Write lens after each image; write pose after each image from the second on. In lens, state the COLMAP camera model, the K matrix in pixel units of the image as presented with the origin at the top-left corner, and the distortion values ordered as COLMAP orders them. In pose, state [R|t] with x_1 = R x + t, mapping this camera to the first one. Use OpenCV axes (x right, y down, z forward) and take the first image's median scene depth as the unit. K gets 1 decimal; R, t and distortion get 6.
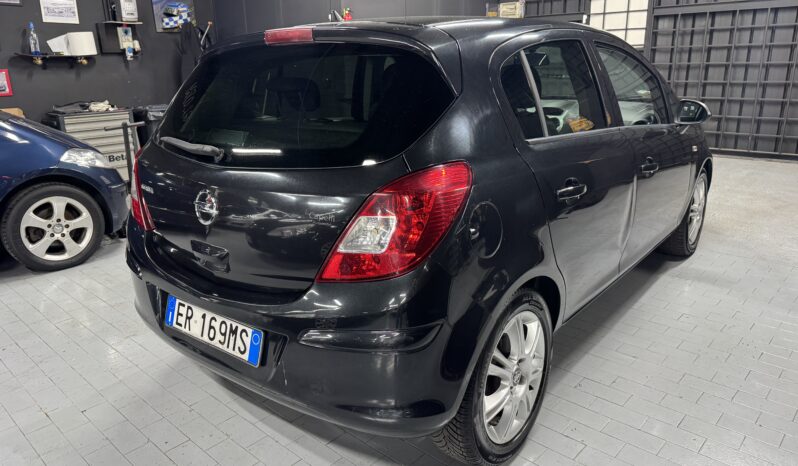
lens RADIAL K [[596.4, 0, 405.2], [0, 596.4, 230.7], [0, 0, 1]] dist [-0.012431, 0.003142]
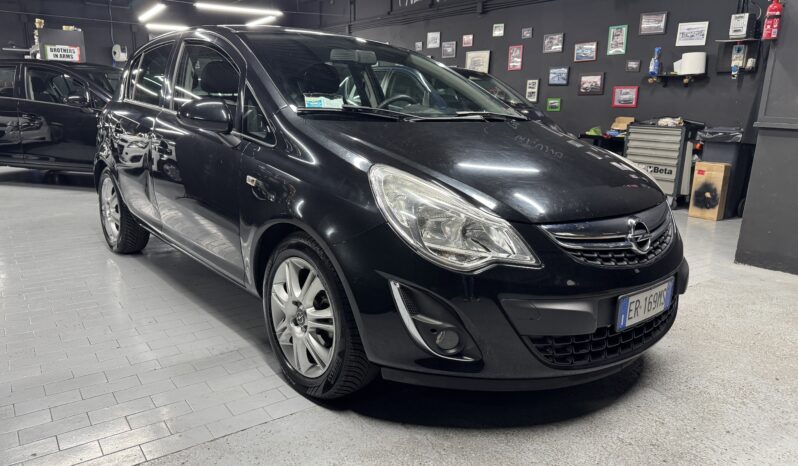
lens RADIAL K [[596.4, 0, 396.9], [0, 596.4, 235.7], [0, 0, 1]] dist [-0.012431, 0.003142]
pose [[-0.205401, 0.241194, -0.948492, 0.648839], [-0.273425, 0.916421, 0.292250, -0.196733], [0.939707, 0.319370, -0.122285, 0.722495]]
